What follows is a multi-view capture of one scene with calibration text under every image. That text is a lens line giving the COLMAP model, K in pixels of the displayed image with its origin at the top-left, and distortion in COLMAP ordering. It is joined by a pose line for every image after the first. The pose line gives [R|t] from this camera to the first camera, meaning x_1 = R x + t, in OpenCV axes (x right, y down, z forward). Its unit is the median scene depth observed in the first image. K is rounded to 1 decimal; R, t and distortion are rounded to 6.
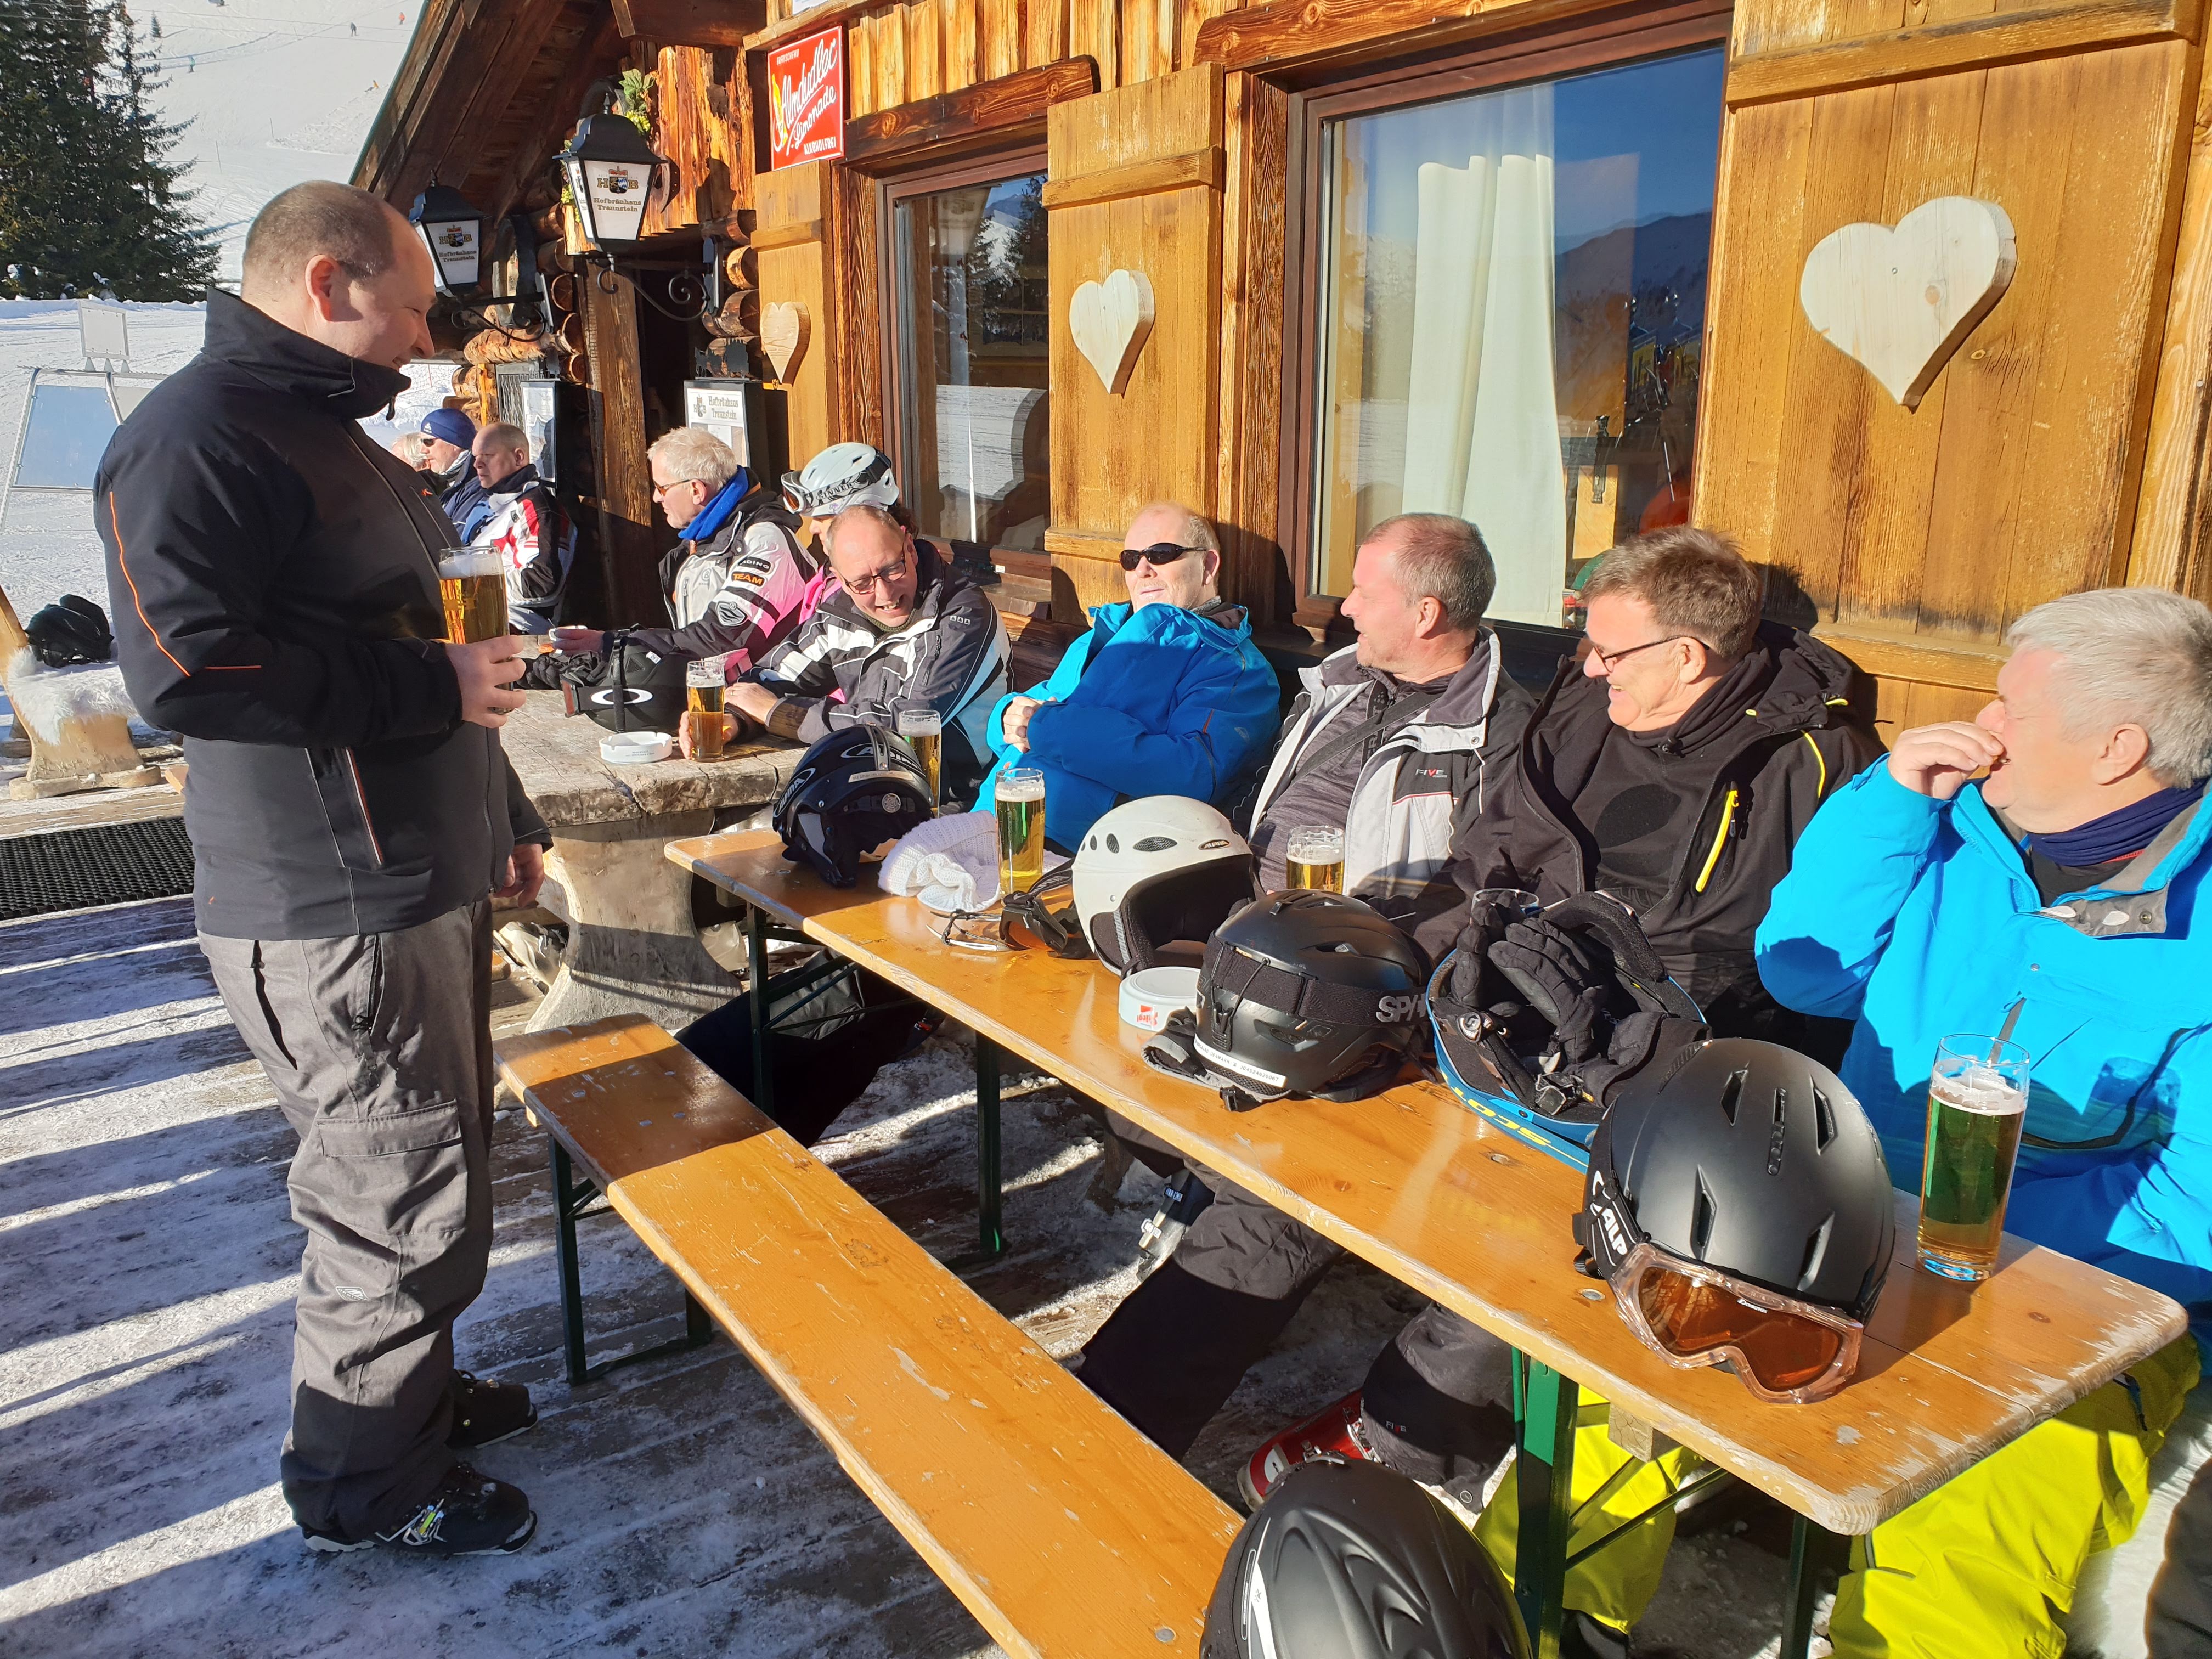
lens RADIAL K [[1704.1, 0, 1104.4], [0, 1704.1, 807.0], [0, 0, 1]] dist [0.013091, 0.004240]
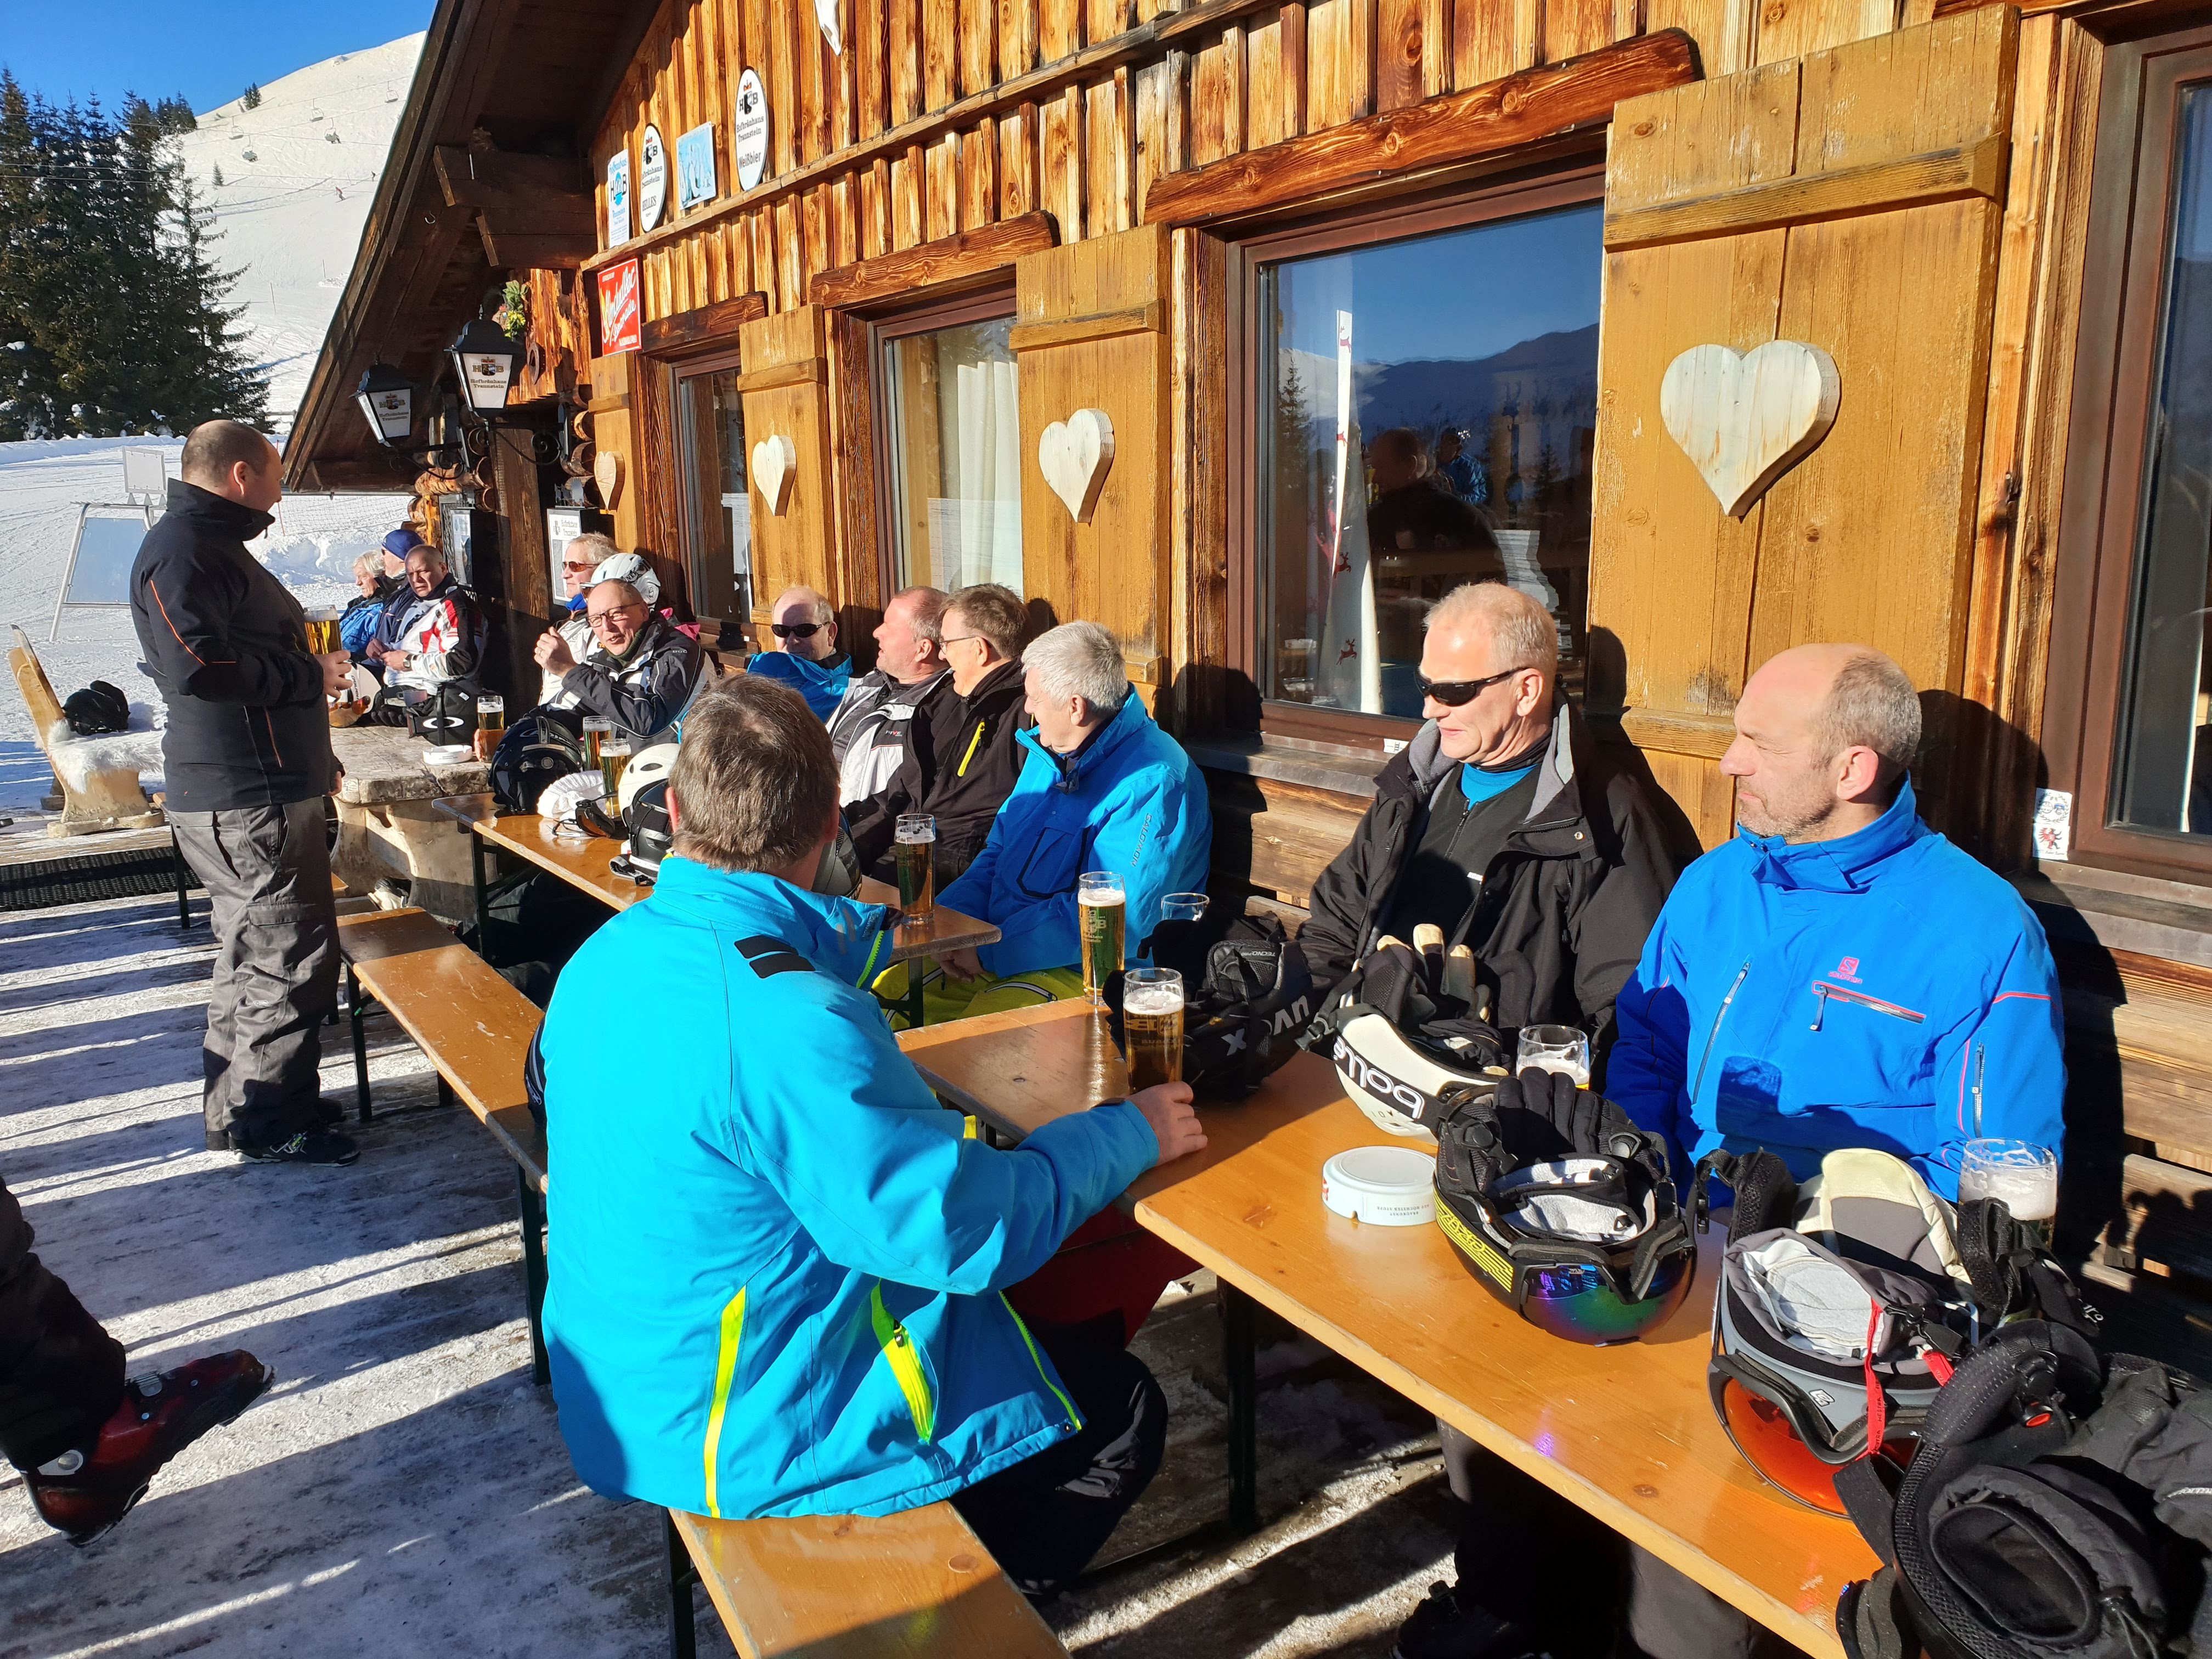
lens RADIAL K [[1692.1, 0, 1097.2], [0, 1692.1, 816.5], [0, 0, 1]] dist [0.004712, 0.010022]
pose [[0.999632, -0.014989, -0.022603, 0.293052], [0.013754, 0.998455, -0.053842, 0.095665], [0.023376, 0.053512, 0.998294, -0.420027]]
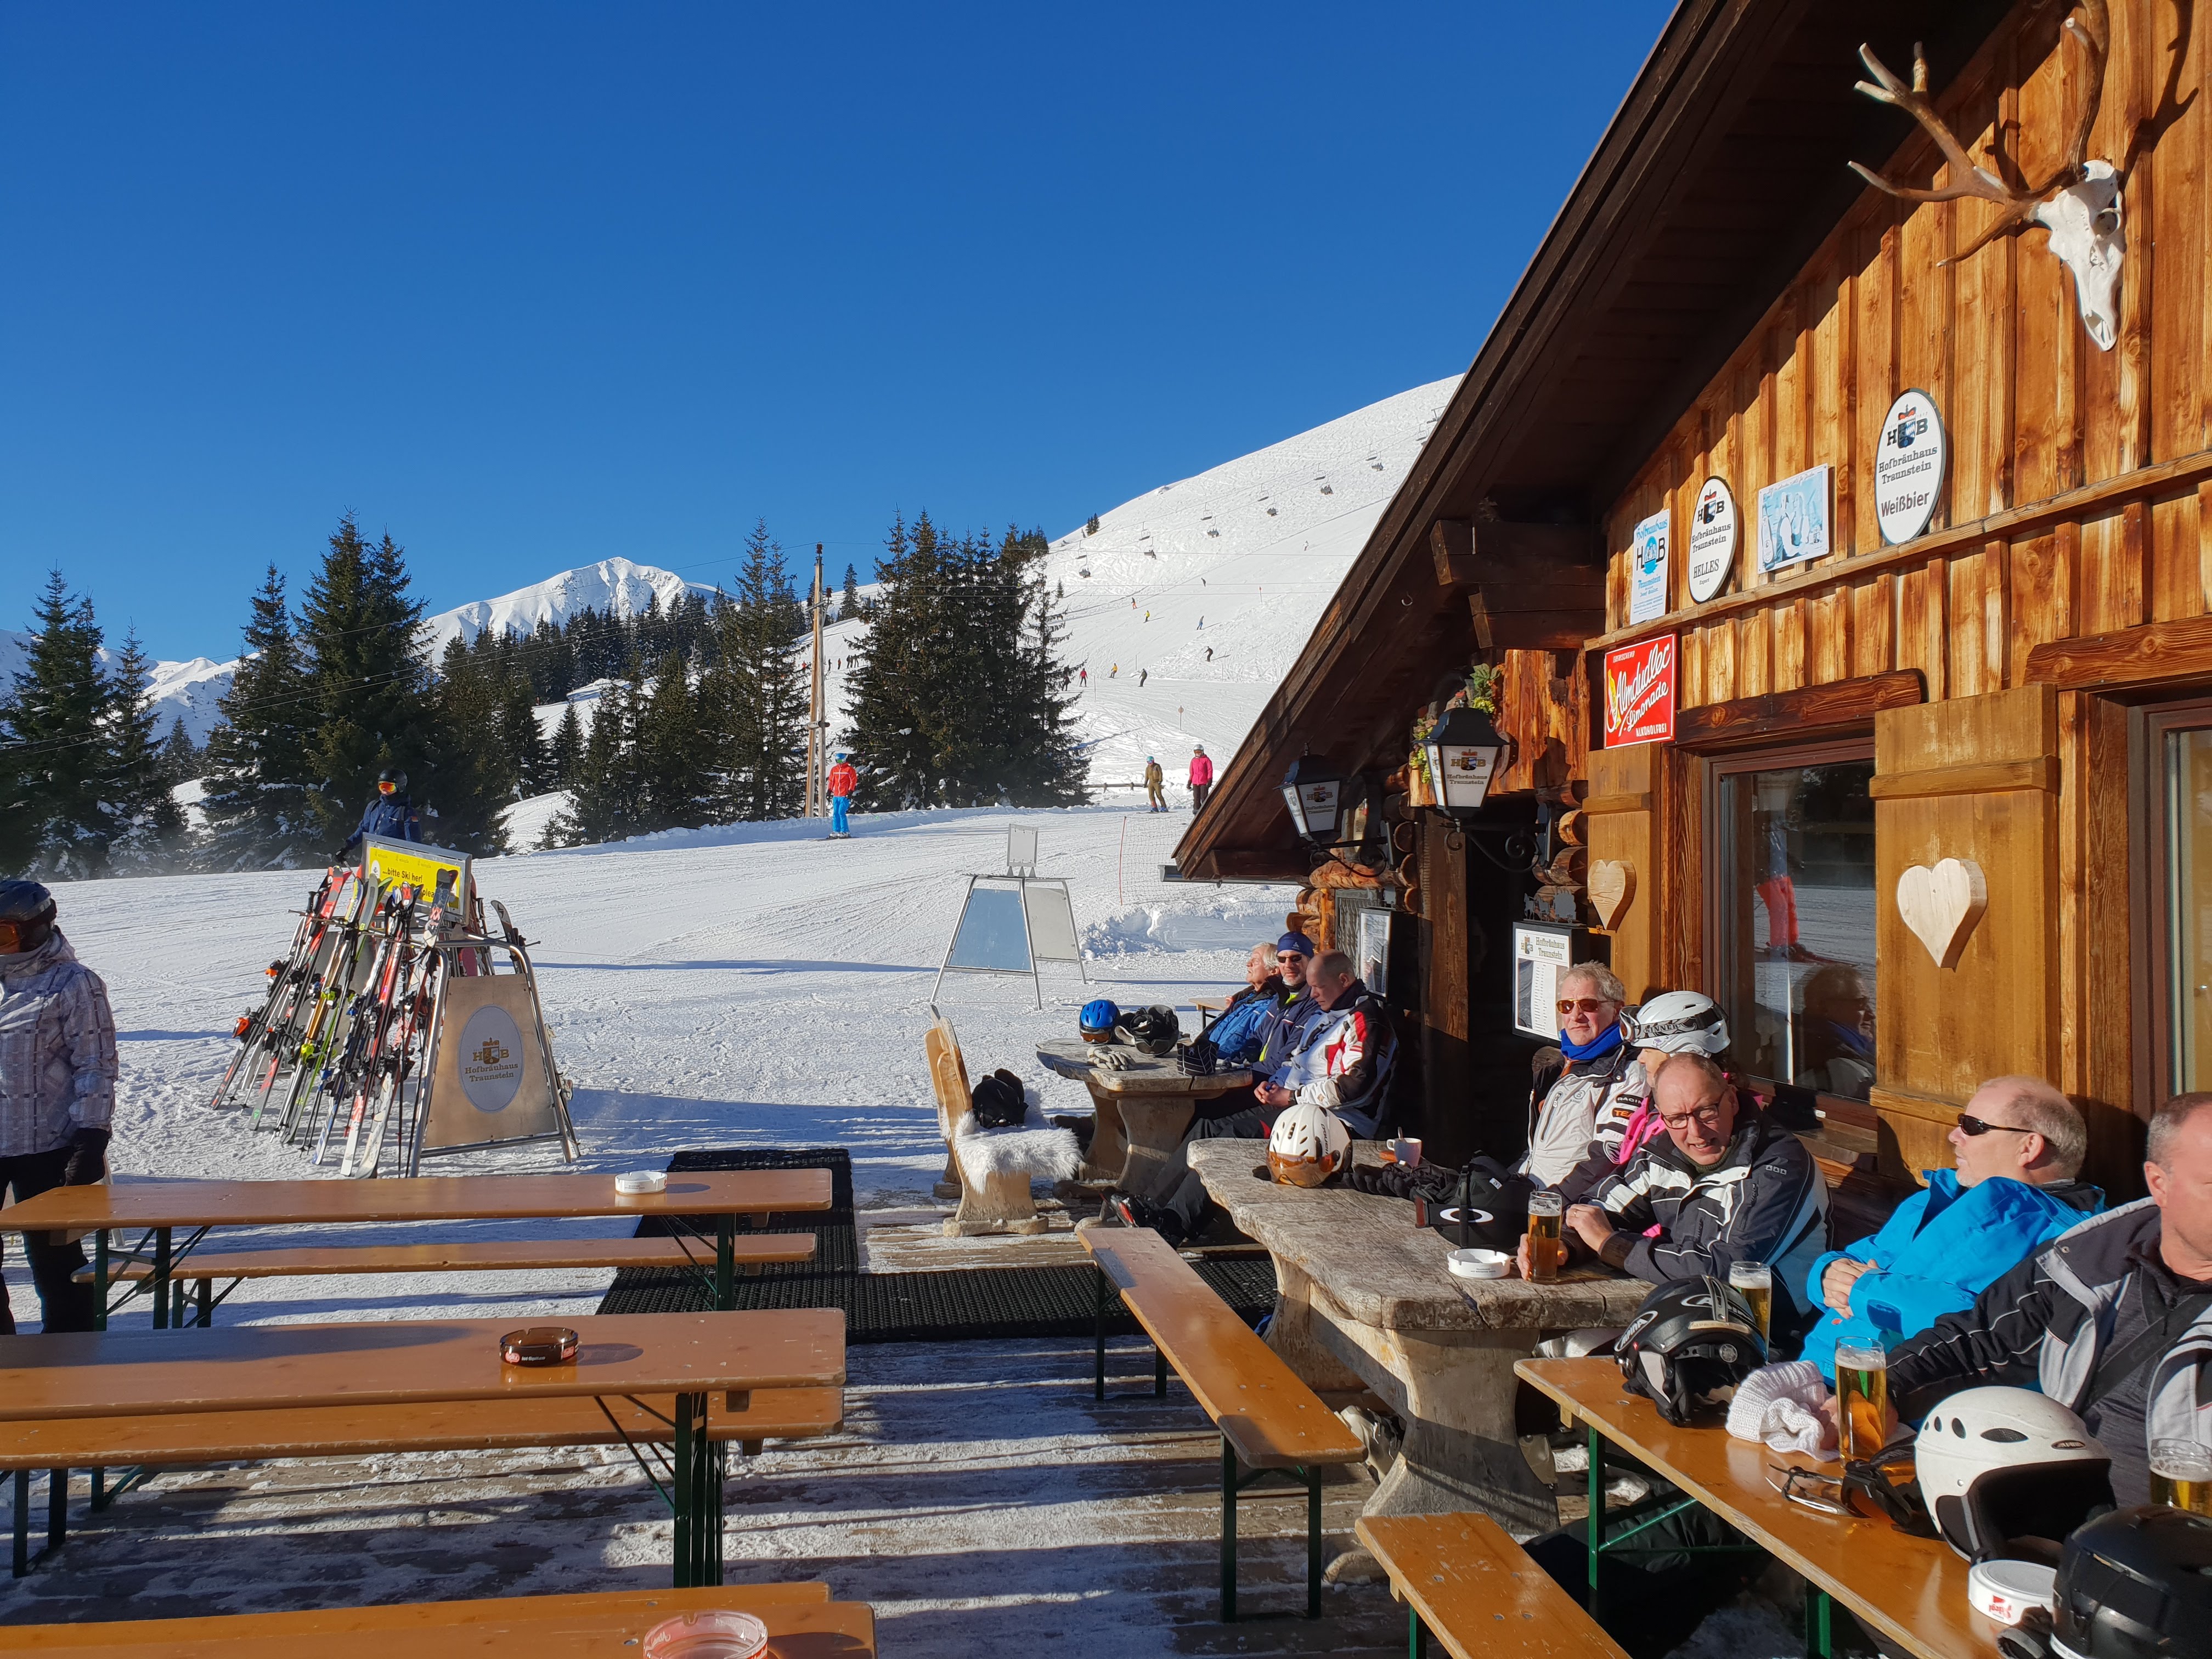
lens RADIAL K [[1692.1, 0, 1097.2], [0, 1692.1, 816.5], [0, 0, 1]] dist [0.004712, 0.010022]
pose [[0.900265, -0.005693, -0.435304, -0.008914], [-0.112348, 0.963006, -0.244945, -0.014997], [0.420595, 0.269421, 0.866321, -0.148578]]
